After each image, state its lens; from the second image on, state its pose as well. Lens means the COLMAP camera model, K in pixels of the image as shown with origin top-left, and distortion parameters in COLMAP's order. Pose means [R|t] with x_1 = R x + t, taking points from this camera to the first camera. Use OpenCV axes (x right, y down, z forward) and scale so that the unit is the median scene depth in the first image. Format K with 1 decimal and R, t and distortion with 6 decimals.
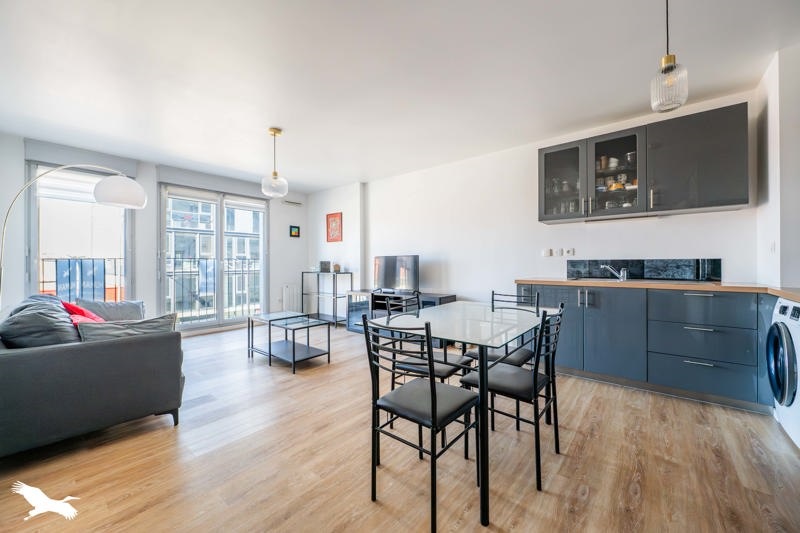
lens RADIAL K [[313.9, 0, 399.4], [0, 313.9, 259.8], [0, 0, 1]] dist [0.001175, 0.000123]
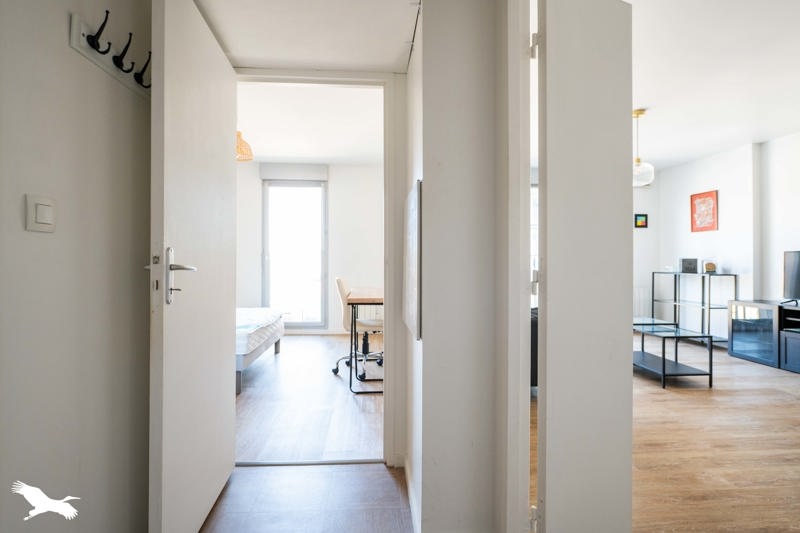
lens RADIAL K [[404.8, 0, 399.0], [0, 404.8, 256.7], [0, 0, 1]] dist [0.000553, 0.000189]
pose [[0.690873, -0.003100, -0.722969, -0.020946], [0.002994, 0.999995, -0.001426, 0.000387], [0.722970, -0.001179, 0.690879, -0.184273]]
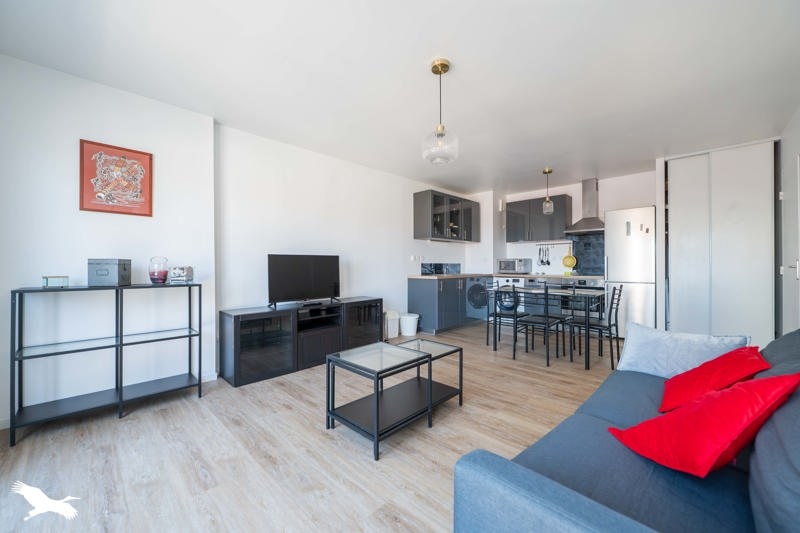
lens RADIAL K [[310.9, 0, 400.0], [0, 310.9, 266.5], [0, 0, 1]] dist [0.000736, 0.000068]
pose [[0.070386, -0.003059, 0.997515, -0.699653], [-0.012821, 0.999910, 0.003971, 0.008069], [-0.997437, -0.013069, 0.070341, 0.686248]]
